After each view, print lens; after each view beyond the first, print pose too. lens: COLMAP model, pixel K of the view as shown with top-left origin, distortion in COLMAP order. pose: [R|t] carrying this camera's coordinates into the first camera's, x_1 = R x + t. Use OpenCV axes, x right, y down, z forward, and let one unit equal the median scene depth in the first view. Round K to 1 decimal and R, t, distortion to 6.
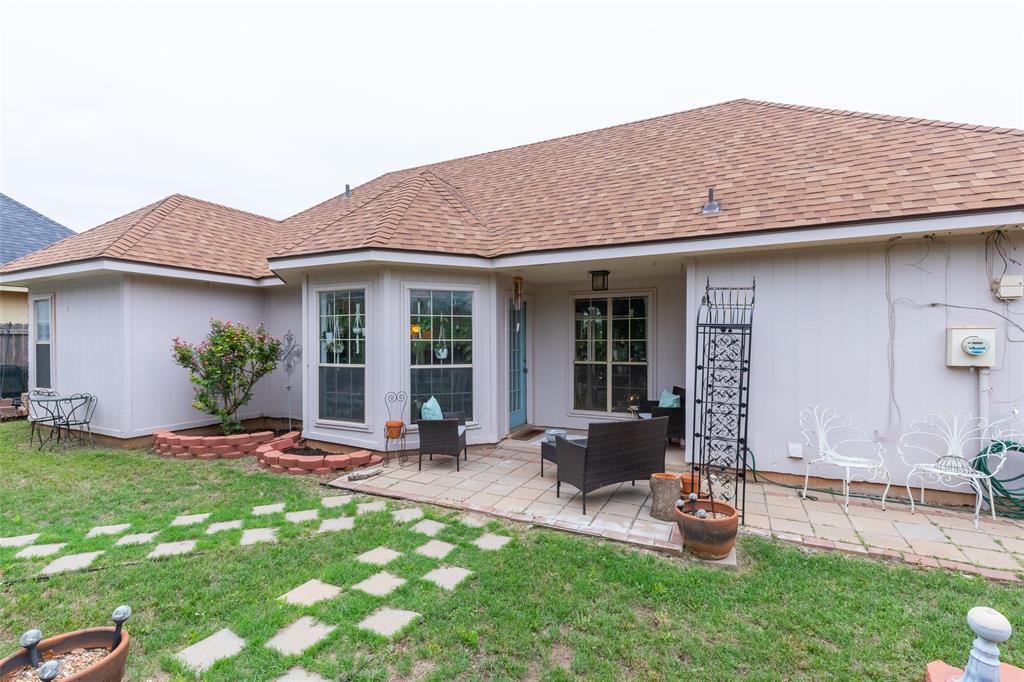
lens RADIAL K [[462.3, 0, 511.1], [0, 462.3, 344.9], [0, 0, 1]] dist [0.004055, 0.000517]
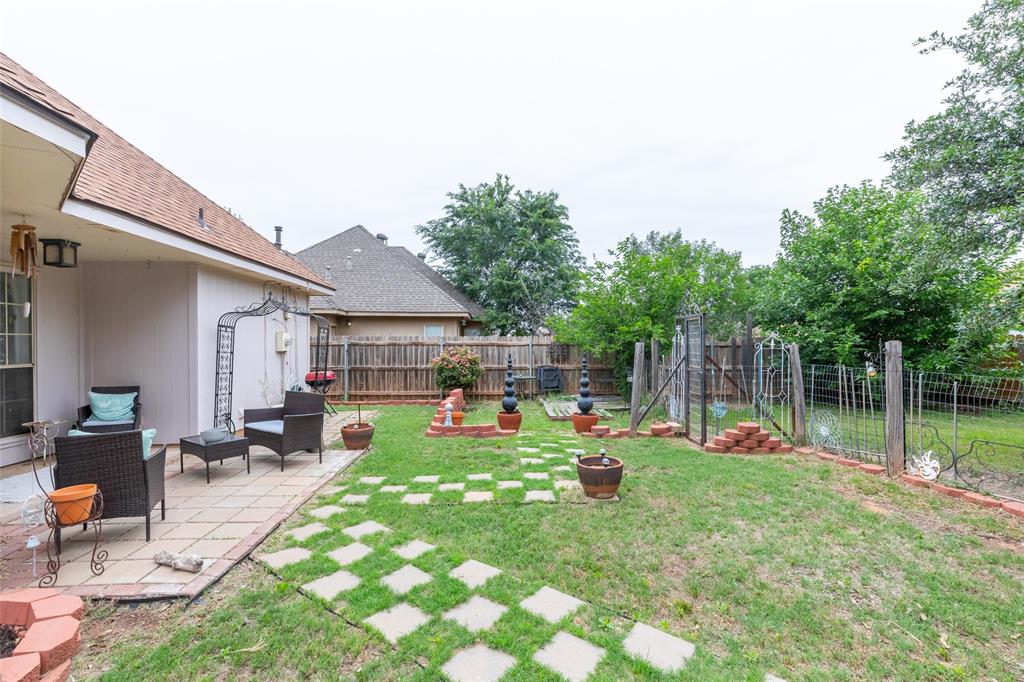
lens RADIAL K [[462.3, 0, 511.7], [0, 462.3, 344.7], [0, 0, 1]] dist [0.004055, 0.000517]
pose [[-0.490834, -0.002649, 0.871249, -1.056524], [0.003897, 0.999979, 0.005236, 0.010035], [-0.871245, 0.005966, -0.490813, 0.951575]]
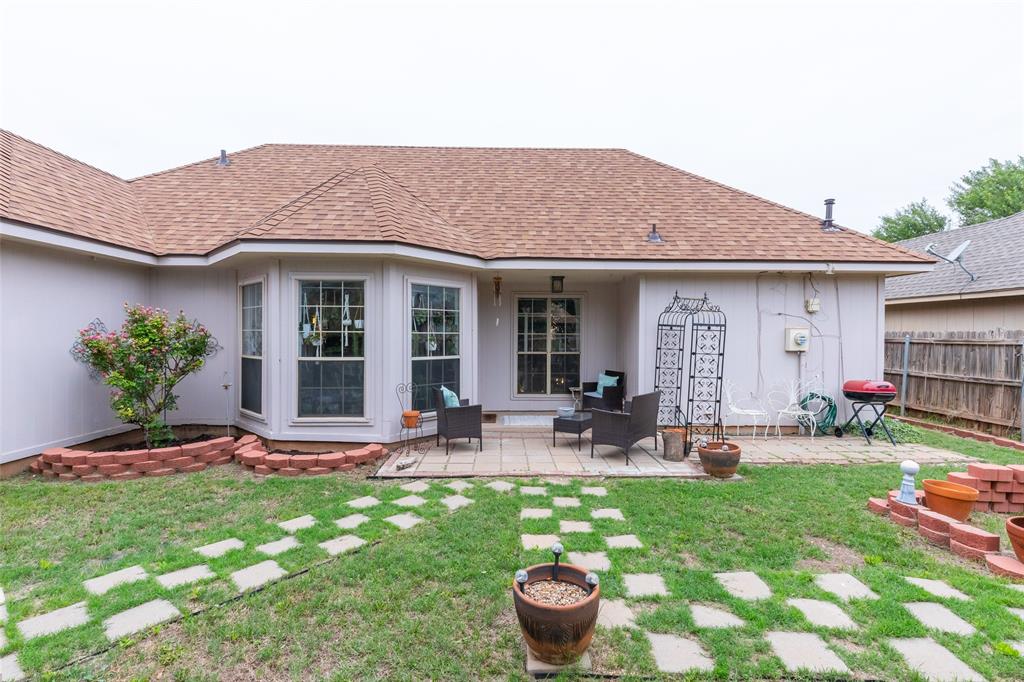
lens RADIAL K [[462.3, 0, 515.1], [0, 462.3, 337.9], [0, 0, 1]] dist [0.004055, 0.000517]
pose [[0.888127, 0.001652, 0.459596, -0.600455], [-0.001822, 0.999998, -0.000074, 0.000866], [-0.459595, -0.000772, 0.888128, -0.027303]]
